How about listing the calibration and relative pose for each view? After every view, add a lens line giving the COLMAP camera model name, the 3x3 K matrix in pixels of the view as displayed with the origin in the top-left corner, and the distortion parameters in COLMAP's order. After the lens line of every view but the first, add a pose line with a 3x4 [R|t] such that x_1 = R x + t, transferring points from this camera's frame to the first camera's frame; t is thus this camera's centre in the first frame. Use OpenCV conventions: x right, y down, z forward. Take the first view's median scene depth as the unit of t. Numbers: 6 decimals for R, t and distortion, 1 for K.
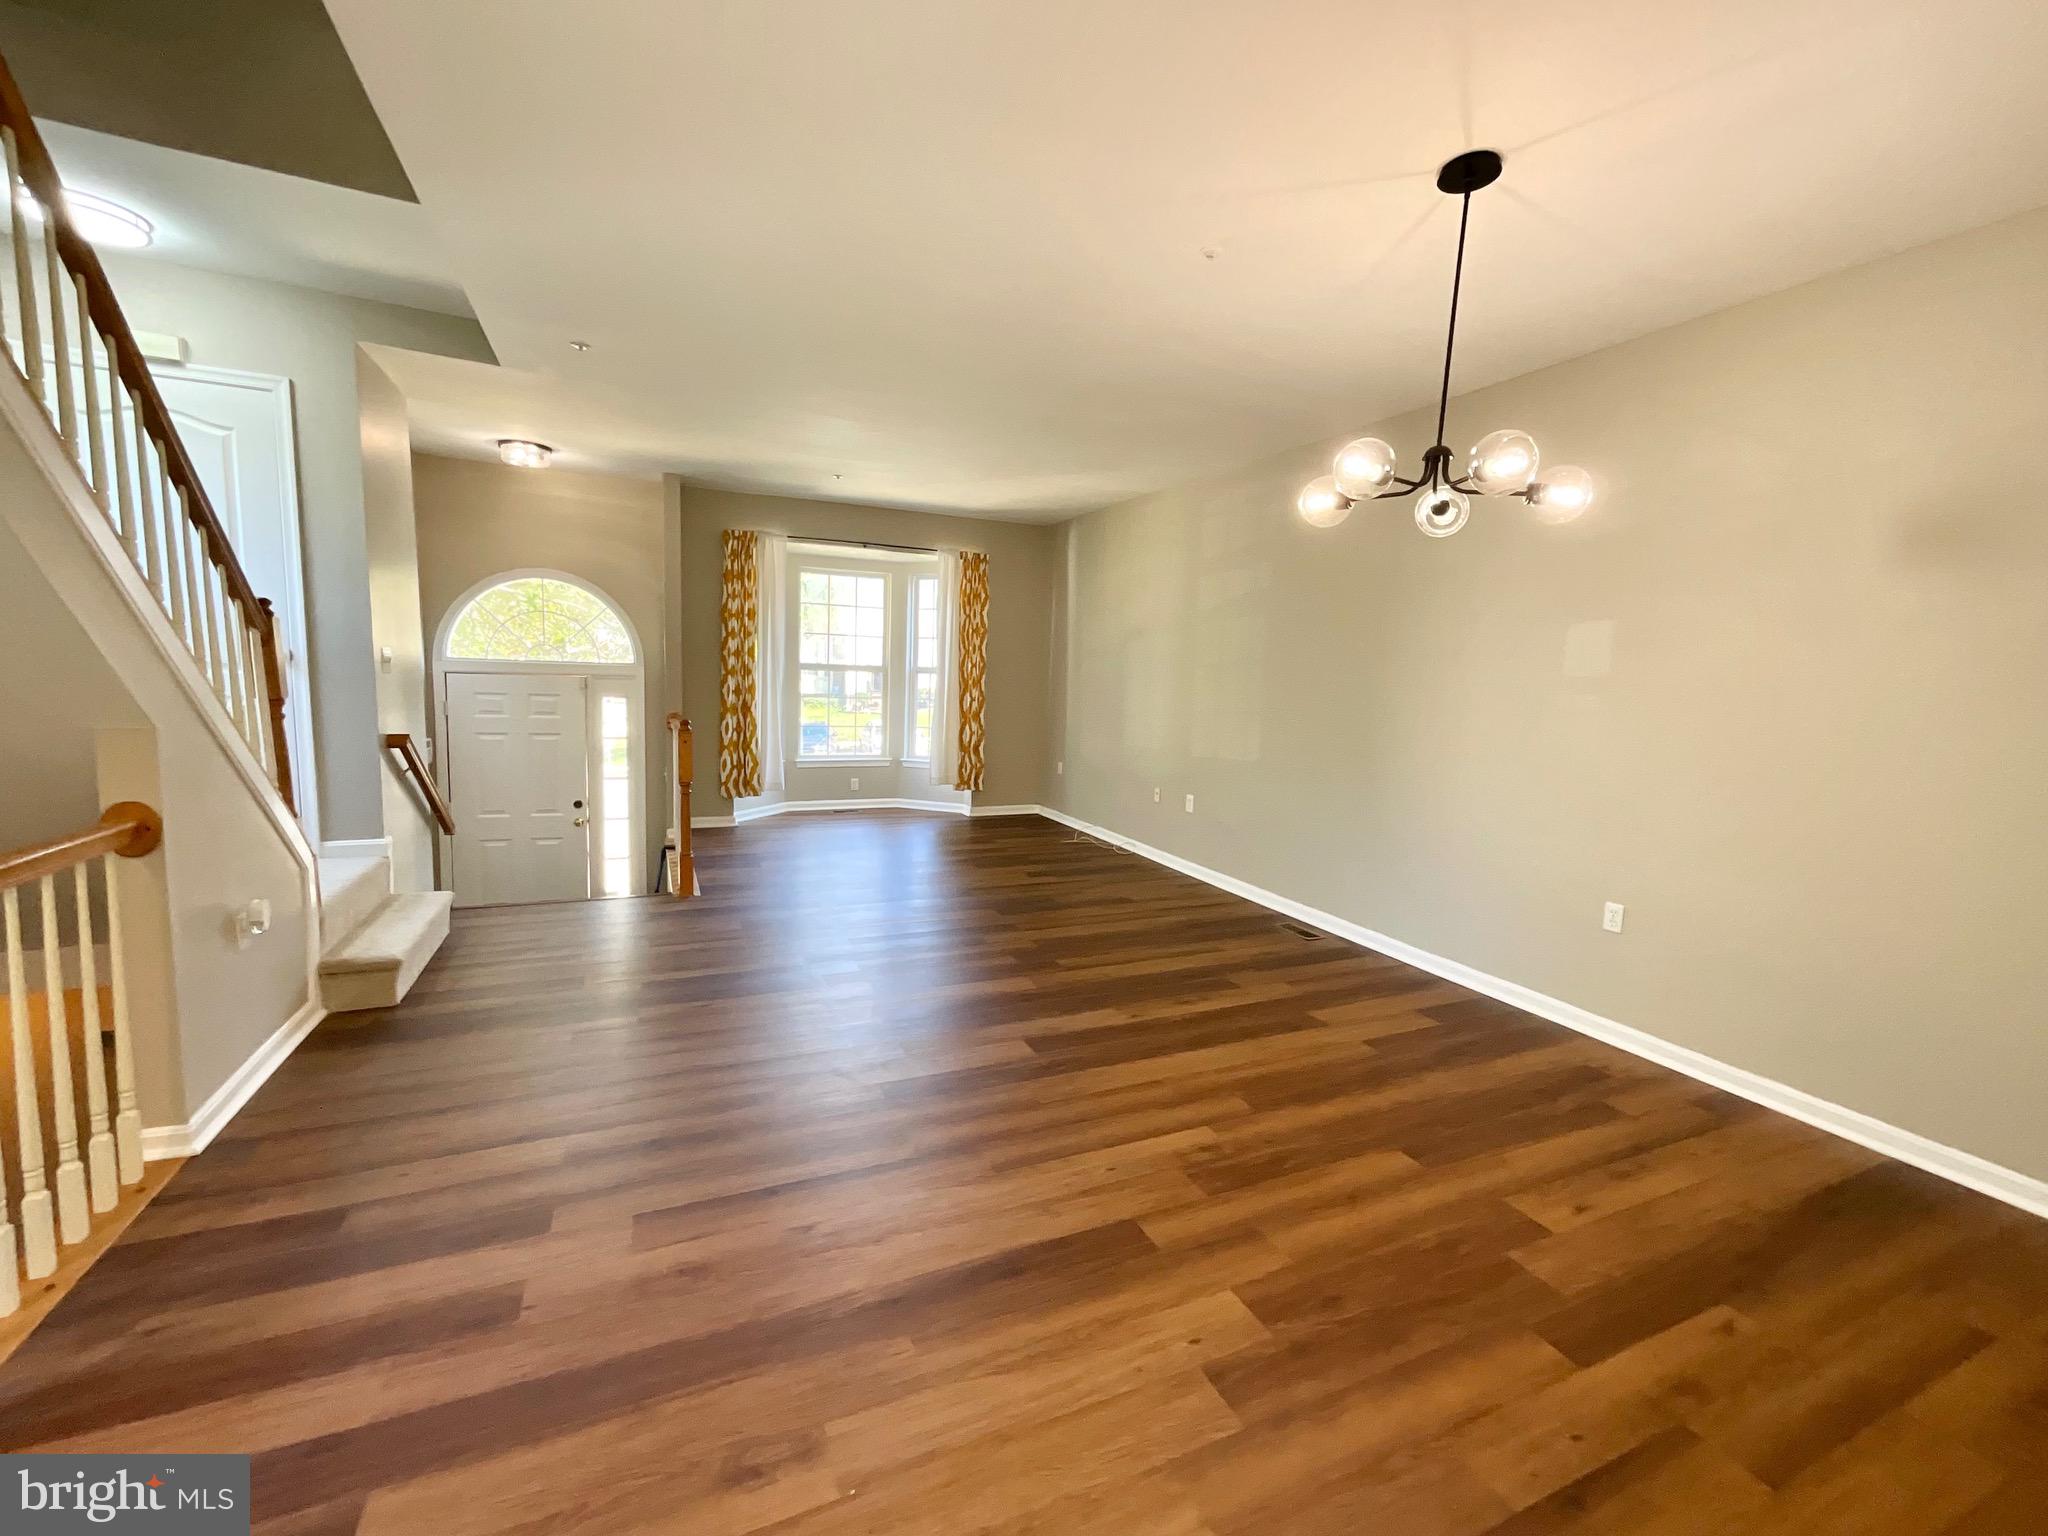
lens RADIAL K [[833.3, 0, 1024.0], [0, 833.3, 768.0], [0, 0, 1]] dist [0.001419, 0.000416]
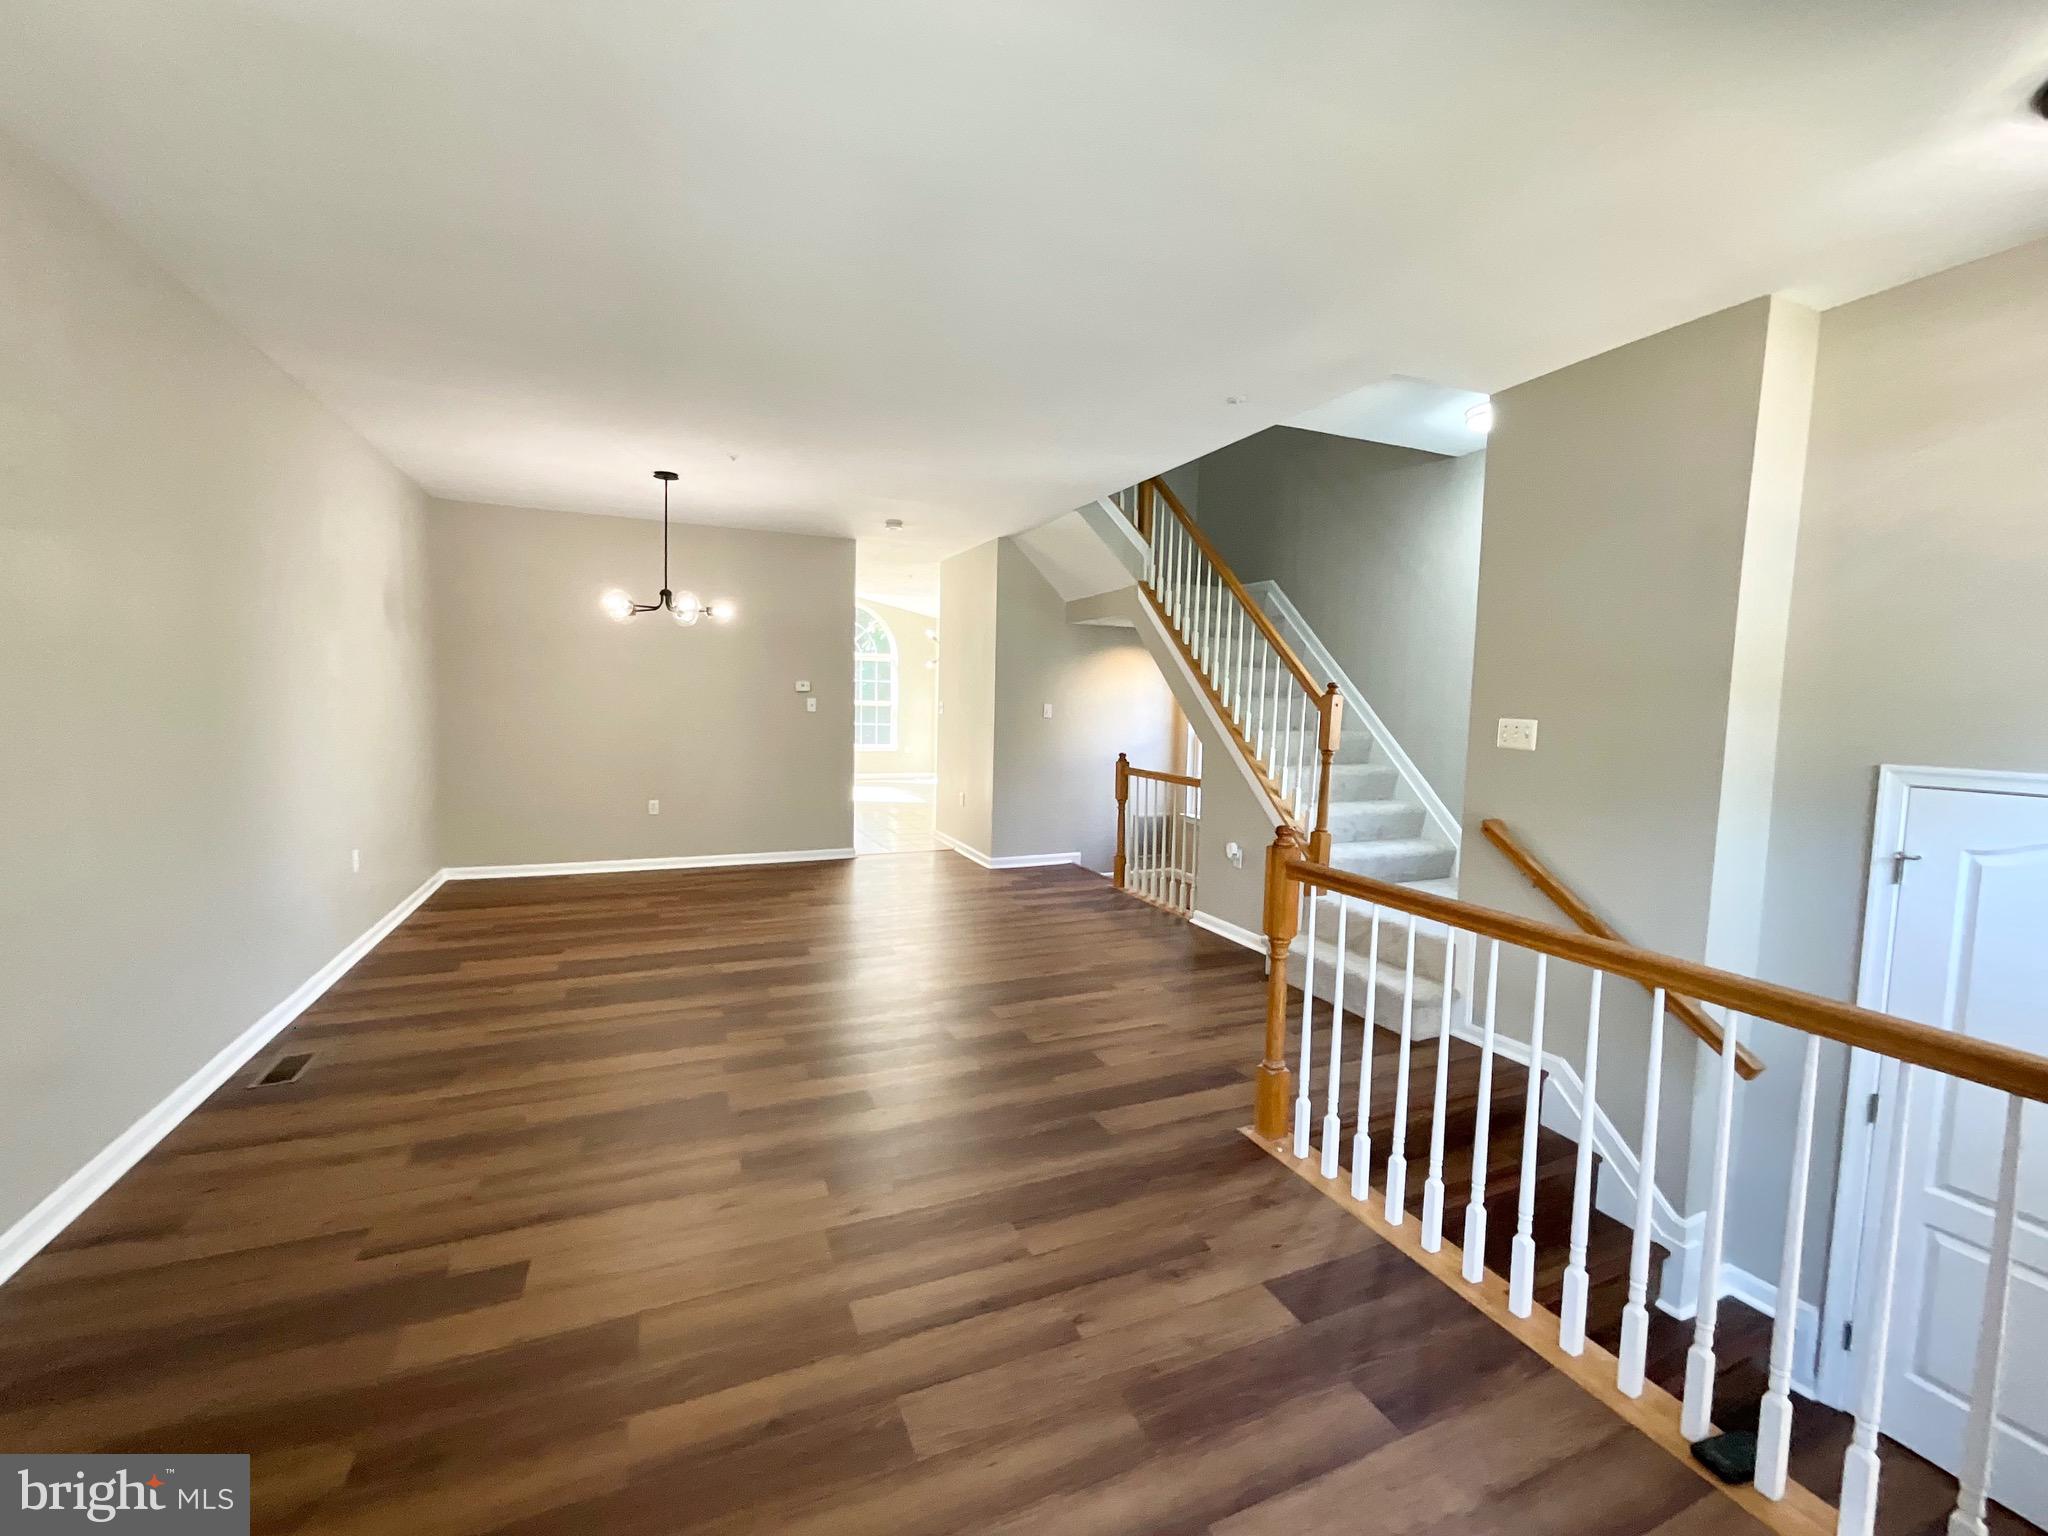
lens RADIAL K [[833.3, 0, 1024.0], [0, 833.3, 768.0], [0, 0, 1]] dist [0.001419, 0.000416]
pose [[-0.998291, -0.058197, 0.005330, -0.047813], [-0.055936, 0.977940, 0.201256, -0.040190], [-0.016925, 0.200614, -0.979524, 0.312099]]
